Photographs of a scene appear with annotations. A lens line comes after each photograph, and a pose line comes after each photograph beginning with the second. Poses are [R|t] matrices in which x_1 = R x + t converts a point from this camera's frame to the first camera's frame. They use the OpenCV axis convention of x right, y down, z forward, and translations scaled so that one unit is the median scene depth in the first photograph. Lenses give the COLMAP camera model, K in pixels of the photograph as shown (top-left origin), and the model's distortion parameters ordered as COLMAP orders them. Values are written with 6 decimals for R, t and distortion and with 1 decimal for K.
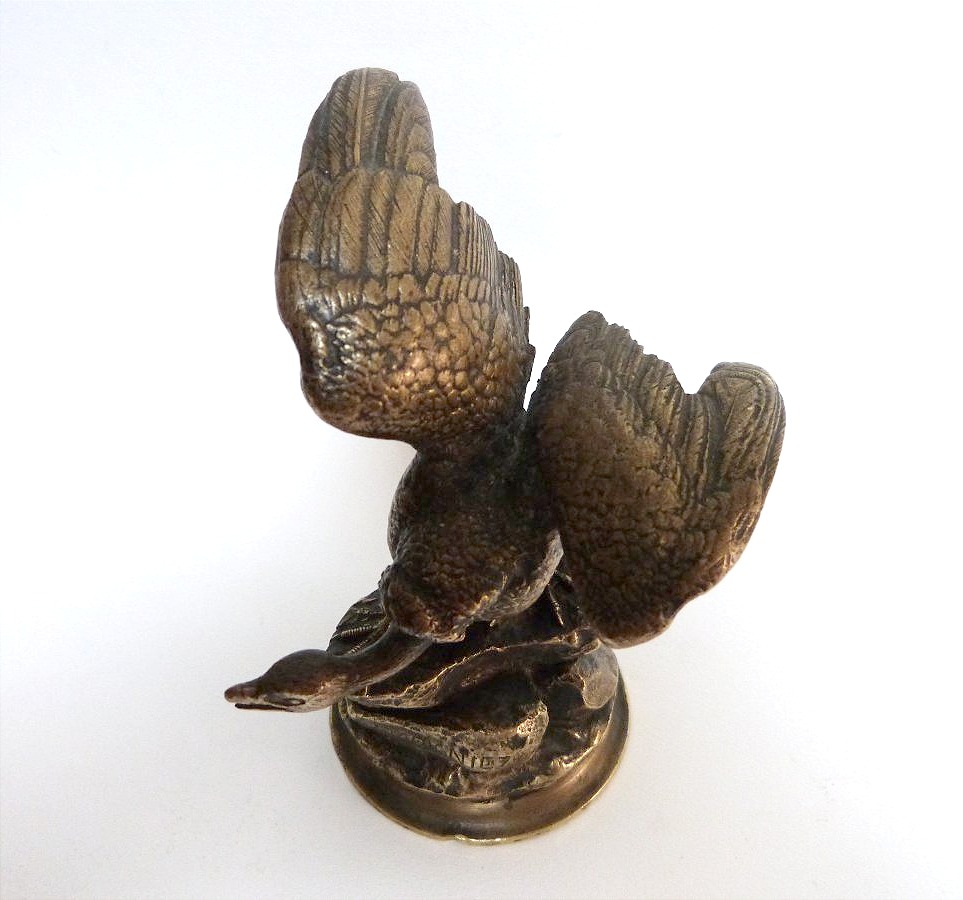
lens RADIAL K [[922.2, 0, 478.7], [0, 922.2, 449.3], [0, 0, 1]] dist [-0.060254, 0.000000]
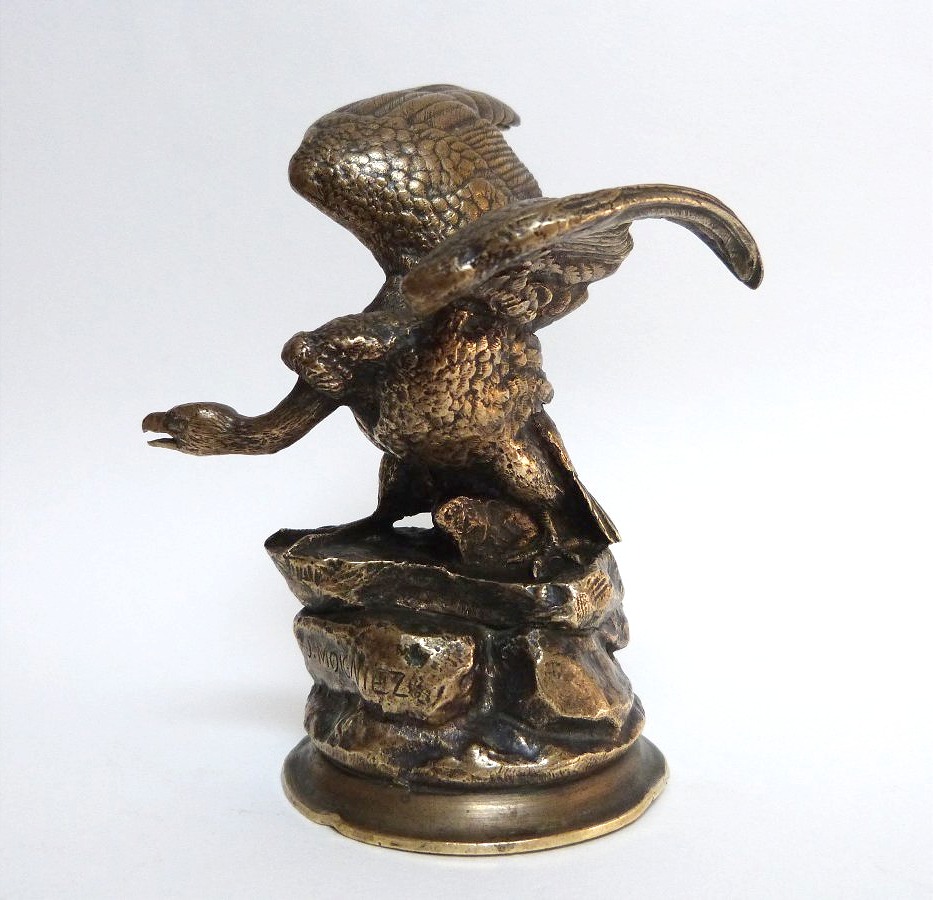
lens RADIAL K [[924.0, 0, 471.0], [0, 924.0, 446.2], [0, 0, 1]] dist [-0.040634, 0.000000]
pose [[0.835522, 0.014148, -0.549274, 0.654940], [-0.358222, 0.772031, -0.525019, 0.731952], [0.416628, 0.635428, 0.650117, 0.473731]]
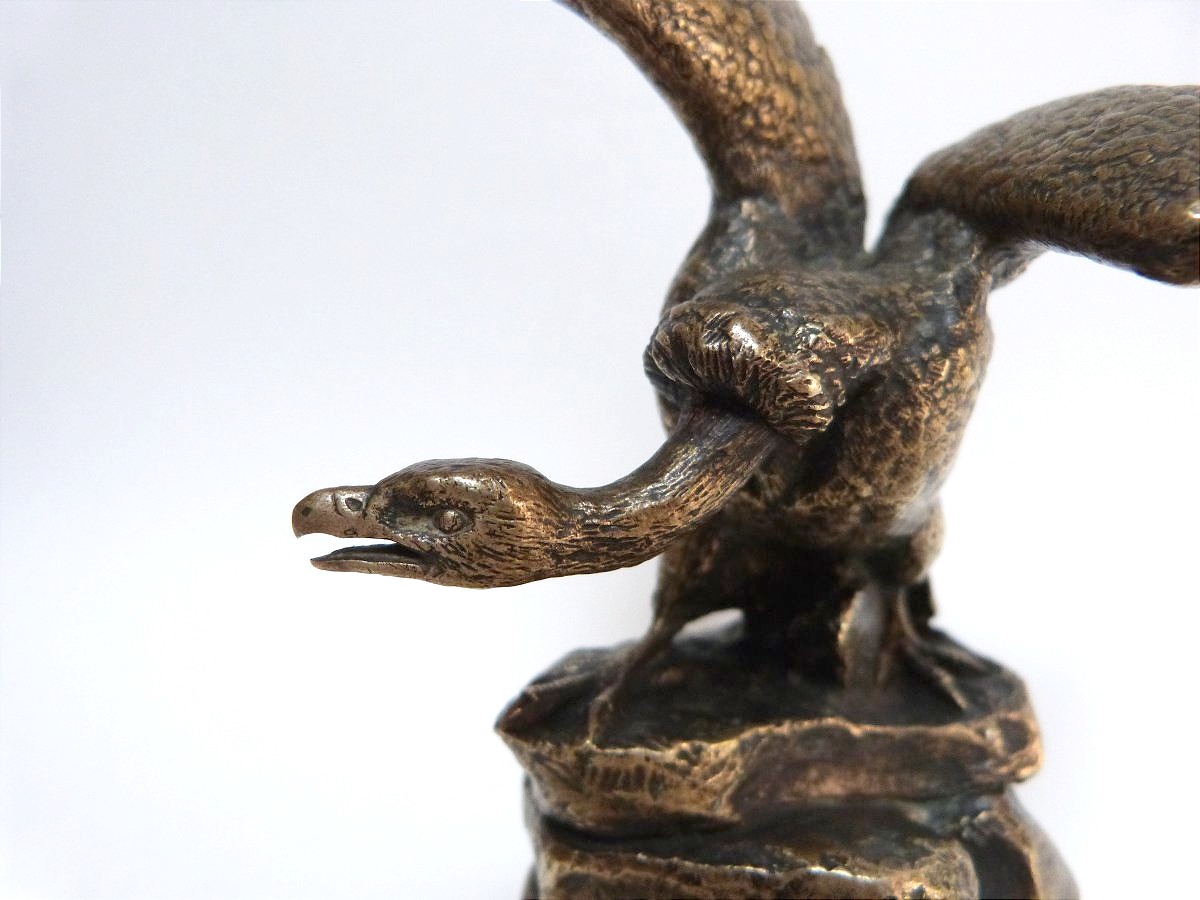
lens RADIAL K [[905.3, 0, 596.2], [0, 905.3, 456.2], [0, 0, 1]] dist [-0.055430, -0.020950]
pose [[0.996906, -0.008081, -0.078189, -0.099821], [-0.039762, 0.806214, -0.590286, 0.501557], [0.067807, 0.591568, 0.803398, 0.652680]]
